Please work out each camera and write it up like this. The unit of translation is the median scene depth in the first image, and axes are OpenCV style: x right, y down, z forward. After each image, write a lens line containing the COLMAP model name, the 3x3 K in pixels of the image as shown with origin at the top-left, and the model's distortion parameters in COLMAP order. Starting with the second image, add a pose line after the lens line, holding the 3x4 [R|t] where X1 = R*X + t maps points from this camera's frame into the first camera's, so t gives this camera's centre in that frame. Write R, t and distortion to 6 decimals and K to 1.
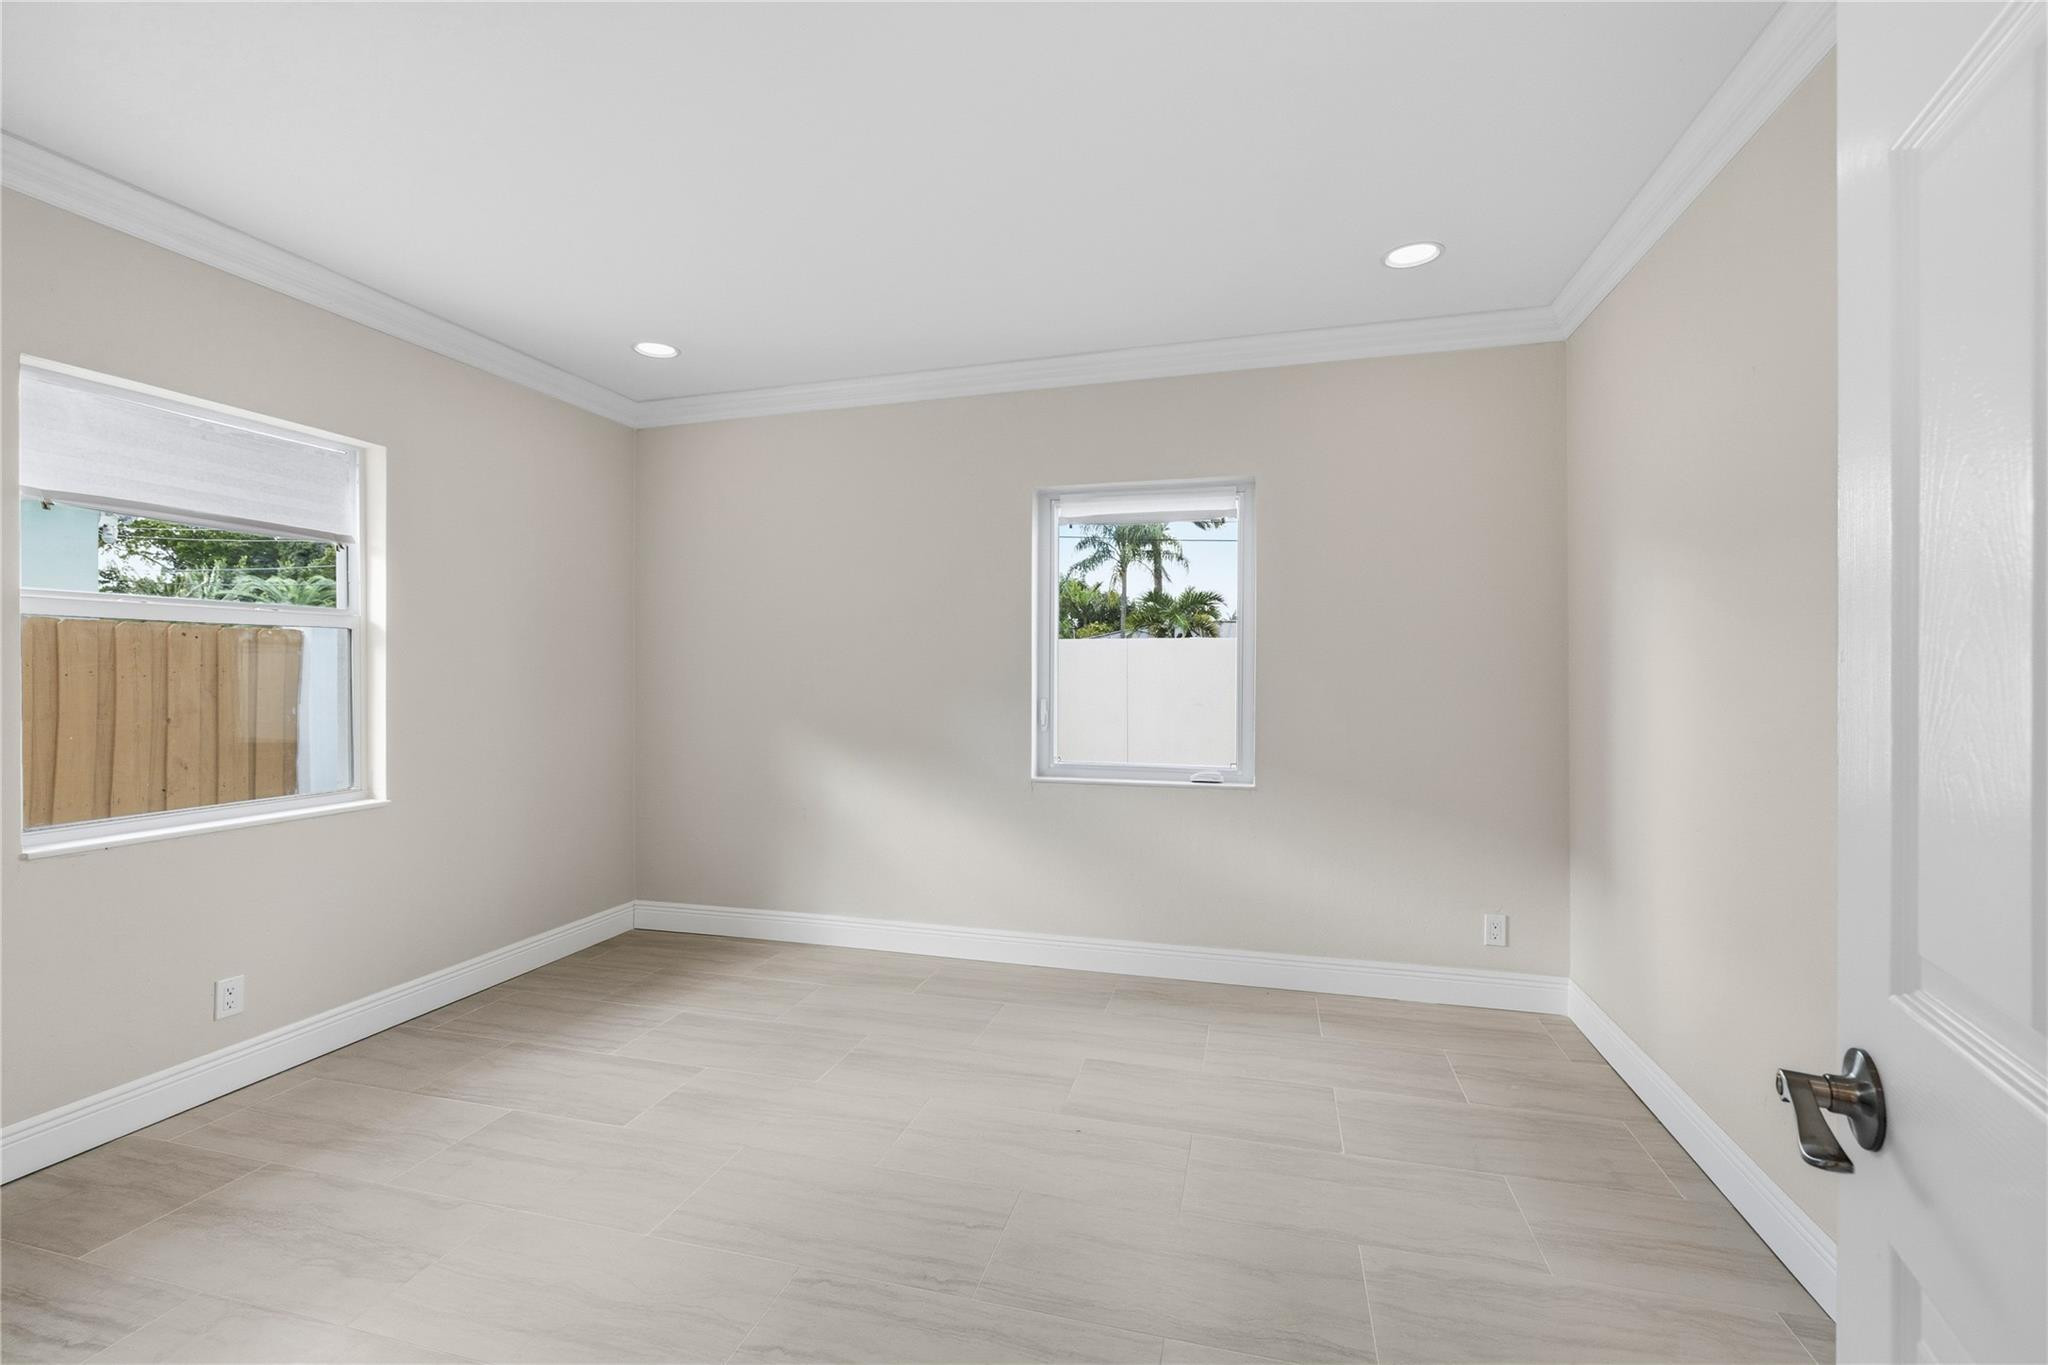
lens RADIAL K [[869.5, 0, 1025.8], [0, 869.5, 675.7], [0, 0, 1]] dist [-0.002439, -0.000482]
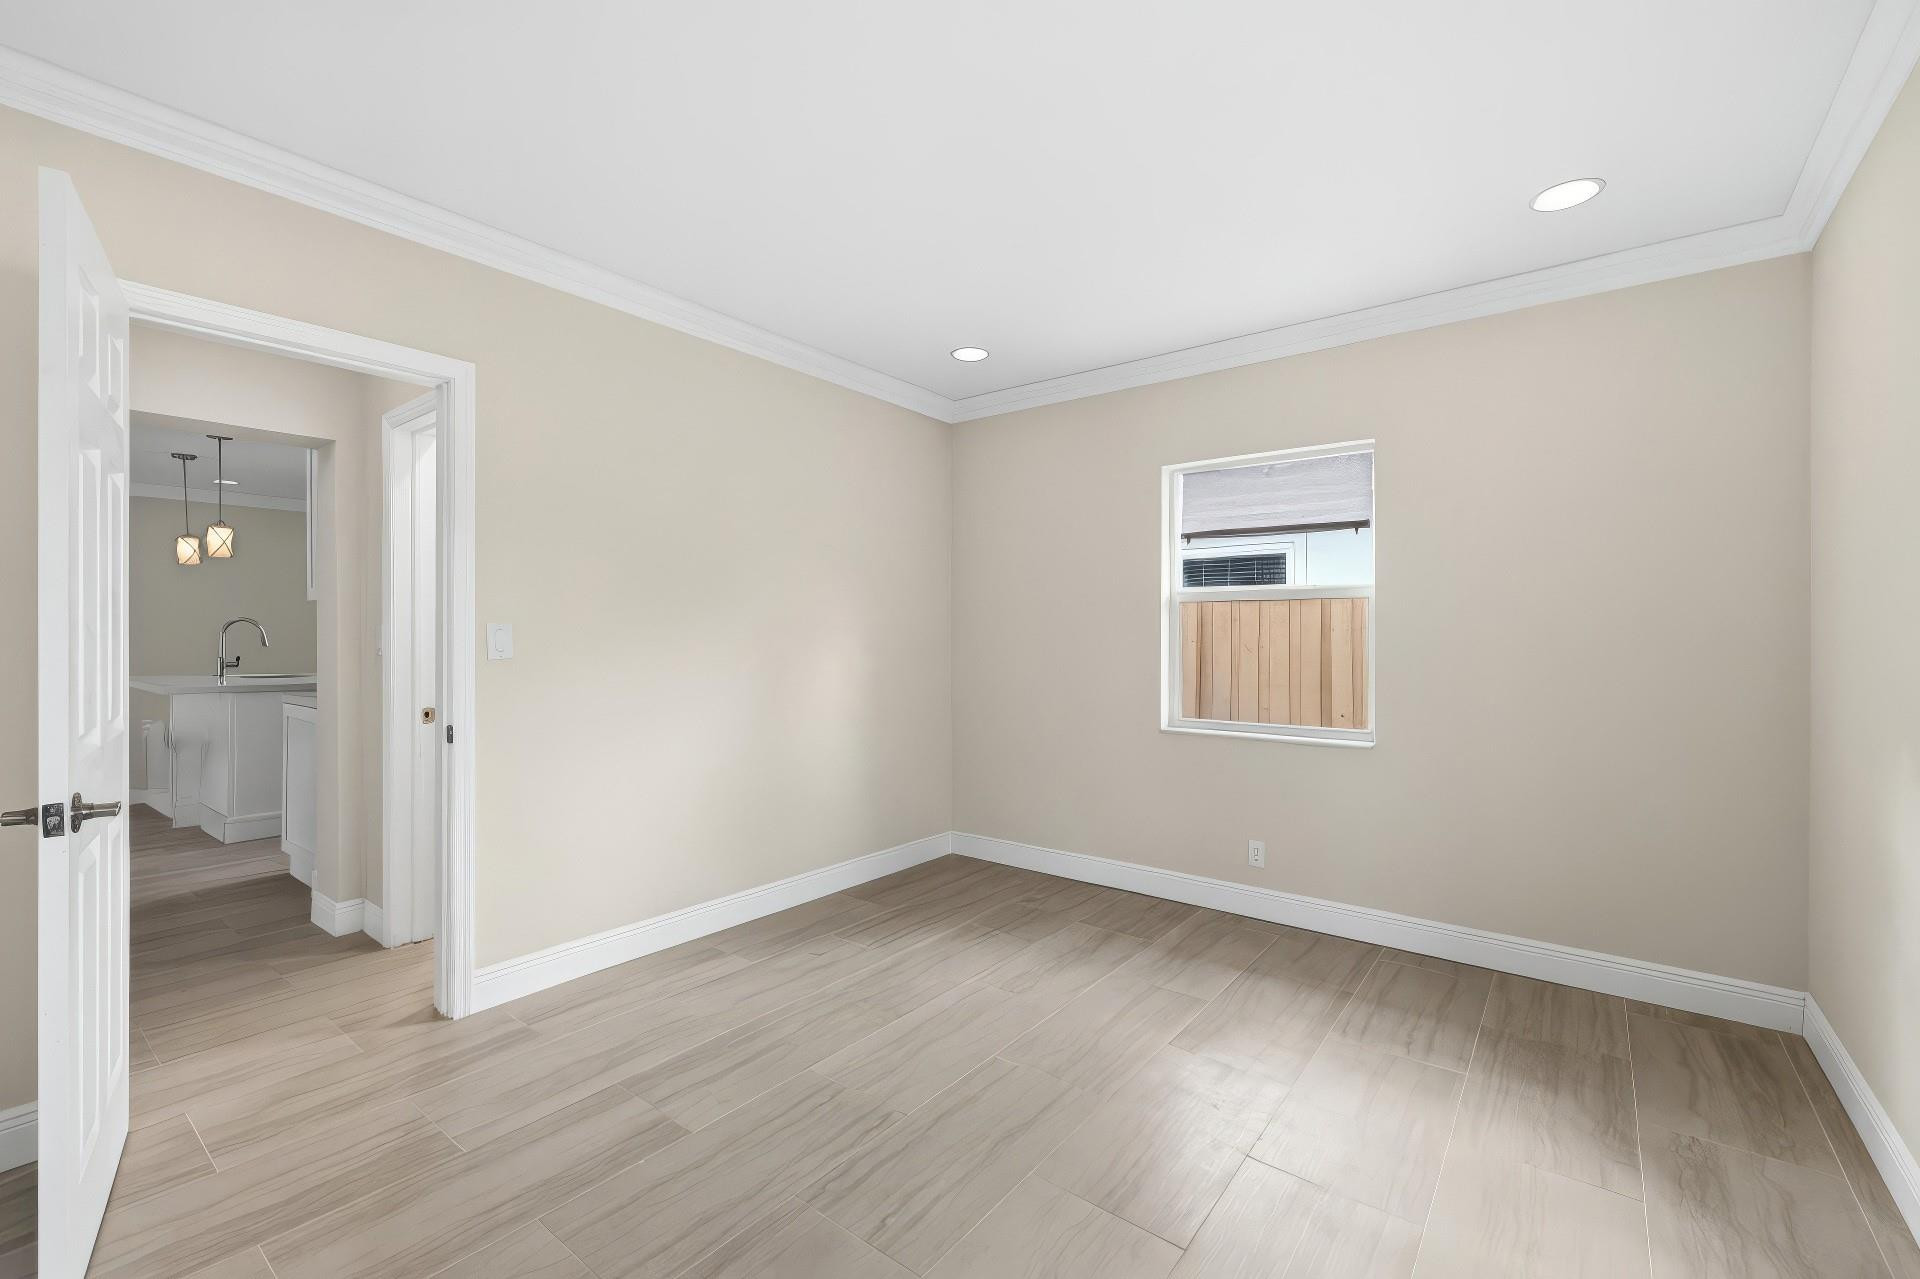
lens RADIAL K [[815.2, 0, 961.7], [0, 815.2, 633.1], [0, 0, 1]] dist [-0.002439, -0.000482]
pose [[-0.375625, -0.001341, -0.926771, 0.550395], [-0.007245, 0.999973, 0.001490, -0.003744], [0.926743, 0.007274, -0.375625, 1.048429]]
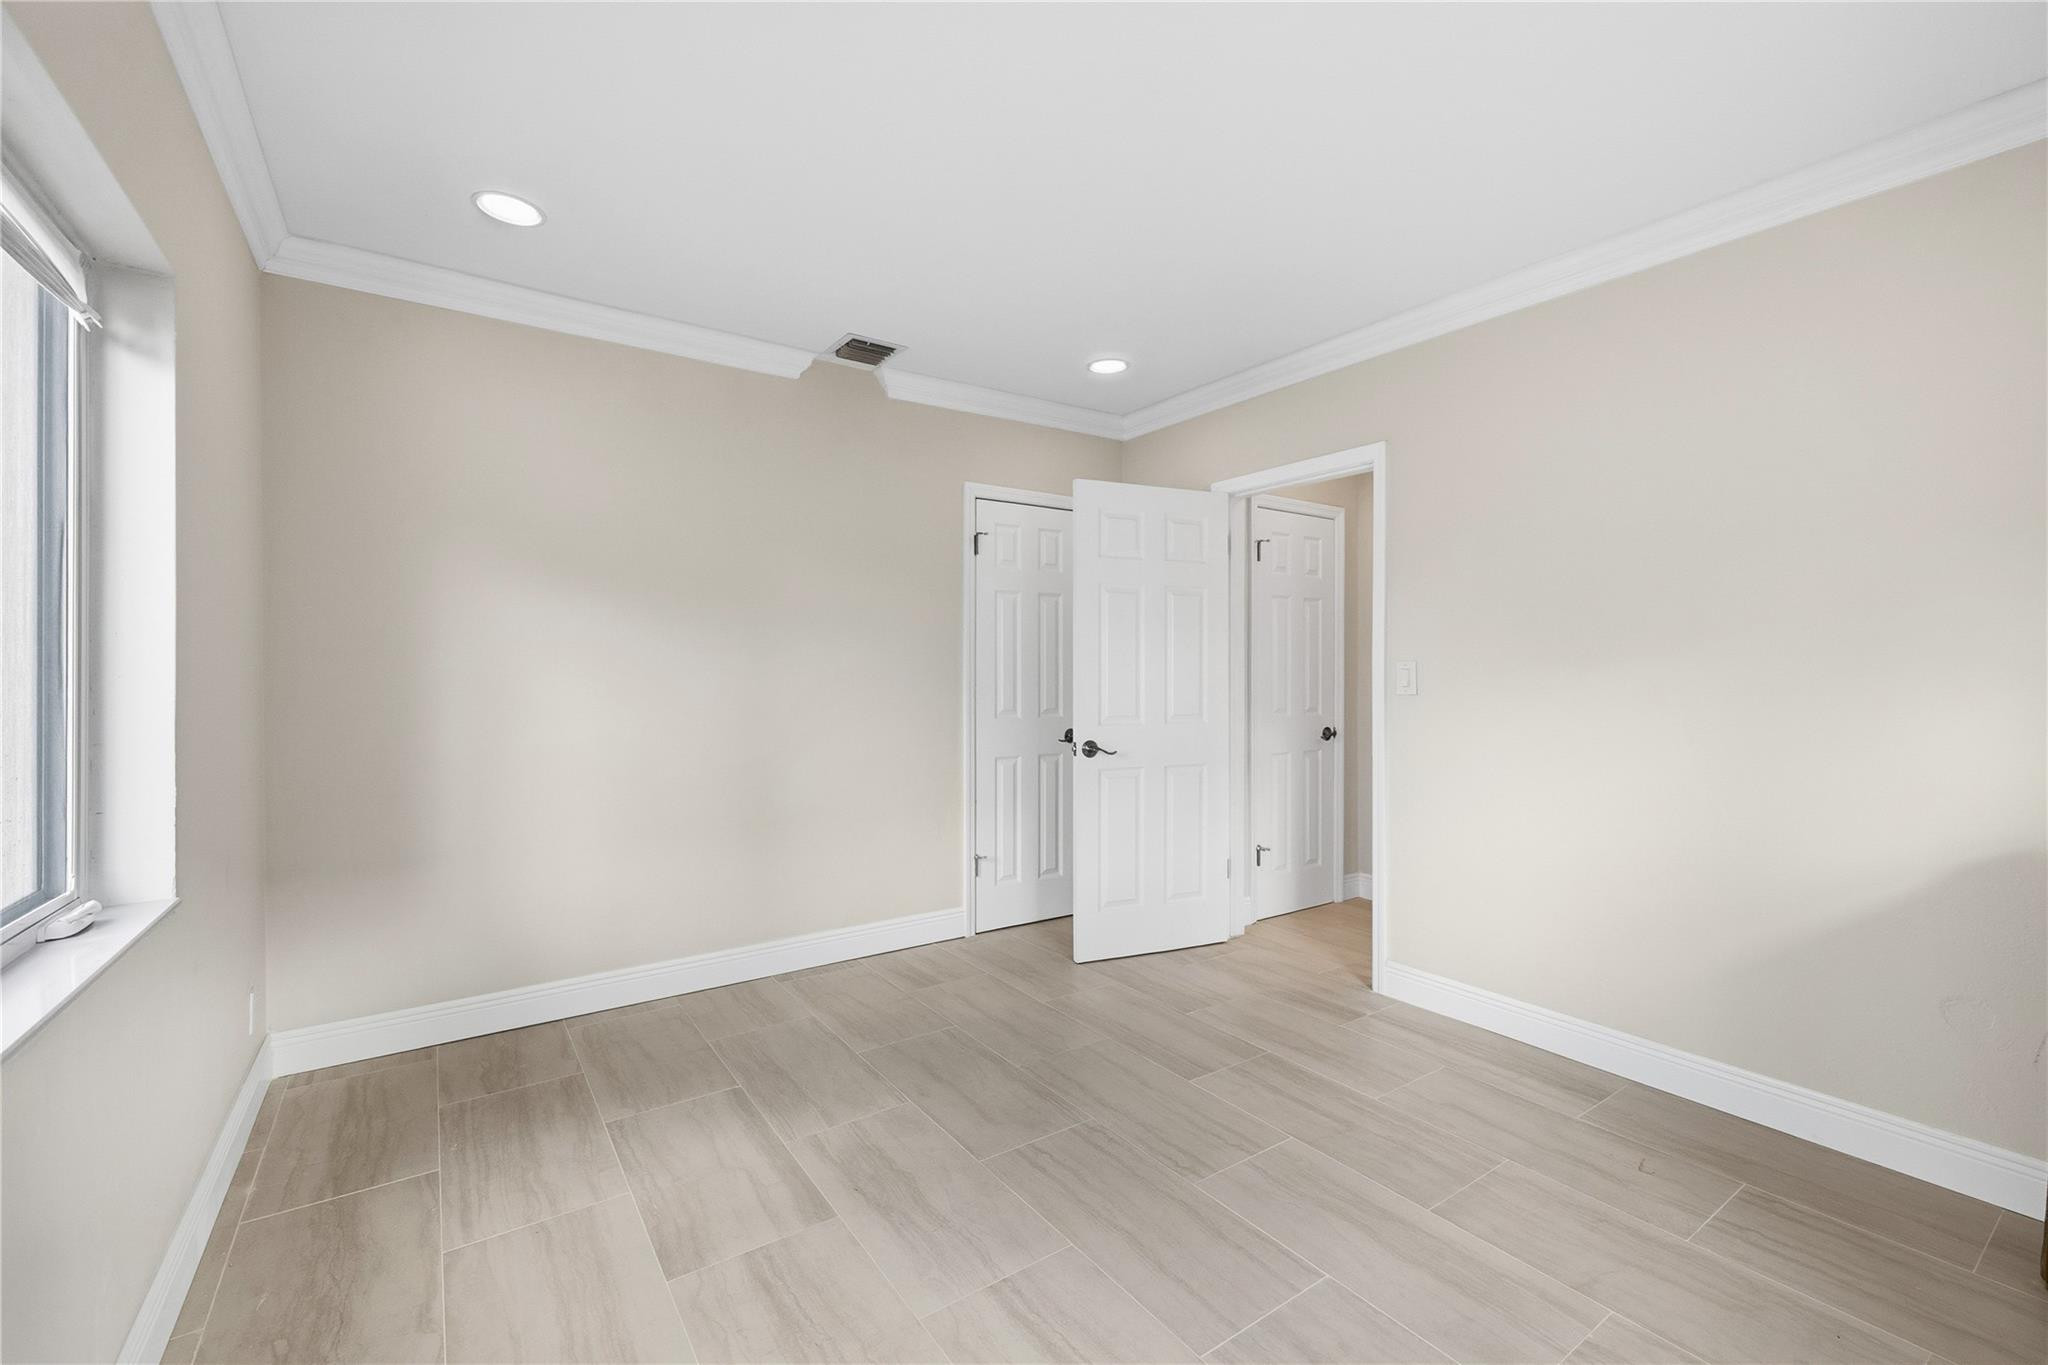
lens RADIAL K [[869.5, 0, 1025.8], [0, 869.5, 675.7], [0, 0, 1]] dist [-0.002439, -0.000482]
pose [[-0.765328, -0.002826, 0.643635, -0.579397], [0.004756, 0.999938, 0.010046, -0.006487], [-0.643623, 0.010750, -0.765267, 1.412526]]
